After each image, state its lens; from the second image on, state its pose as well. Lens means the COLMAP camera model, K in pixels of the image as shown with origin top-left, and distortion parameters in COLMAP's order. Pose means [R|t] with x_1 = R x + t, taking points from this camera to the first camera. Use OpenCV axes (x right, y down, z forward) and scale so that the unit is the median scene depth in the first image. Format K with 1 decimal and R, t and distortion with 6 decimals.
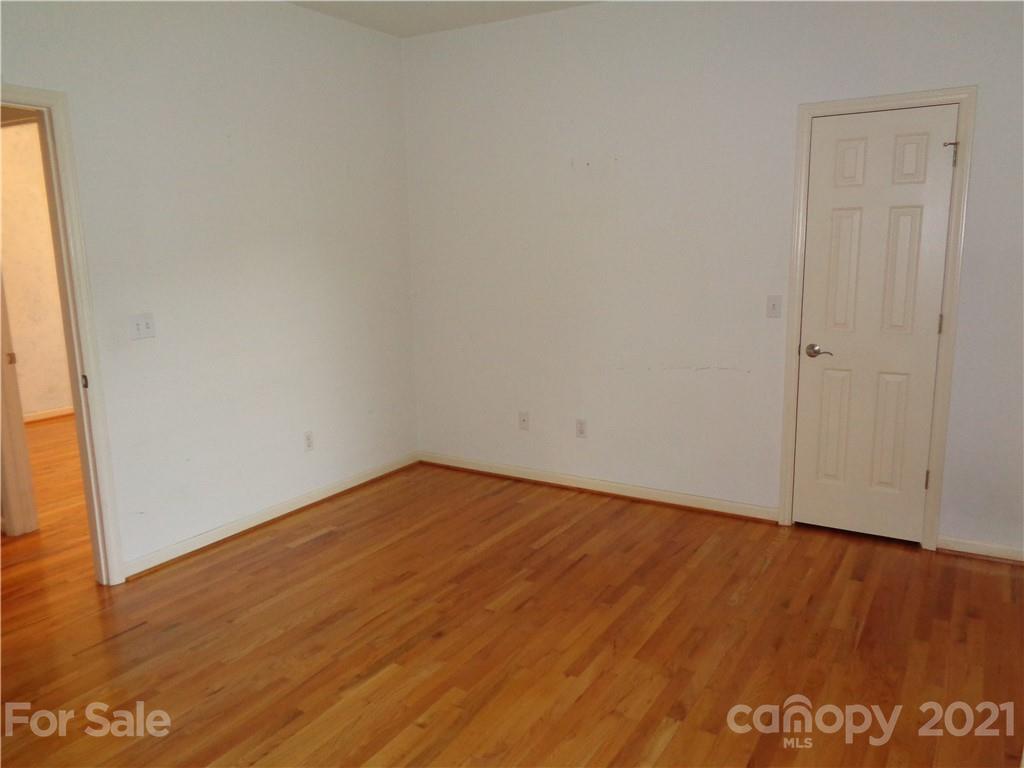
lens RADIAL K [[770.1, 0, 512.0], [0, 770.1, 384.0], [0, 0, 1]] dist [0.026994, 0.005424]
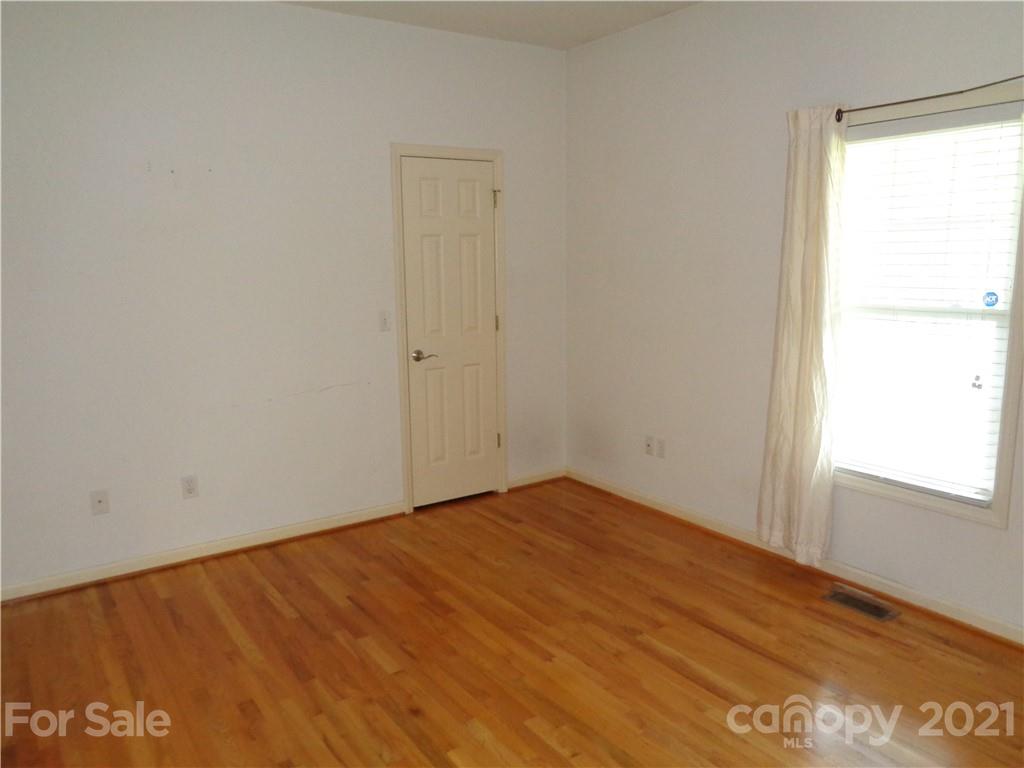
lens RADIAL K [[770.1, 0, 512.0], [0, 770.1, 384.0], [0, 0, 1]] dist [0.026994, 0.005424]
pose [[0.413012, -0.139913, 0.899914, -0.655916], [0.176921, 0.981630, 0.071420, -0.064641], [-0.893376, 0.129716, 0.430178, 0.411227]]
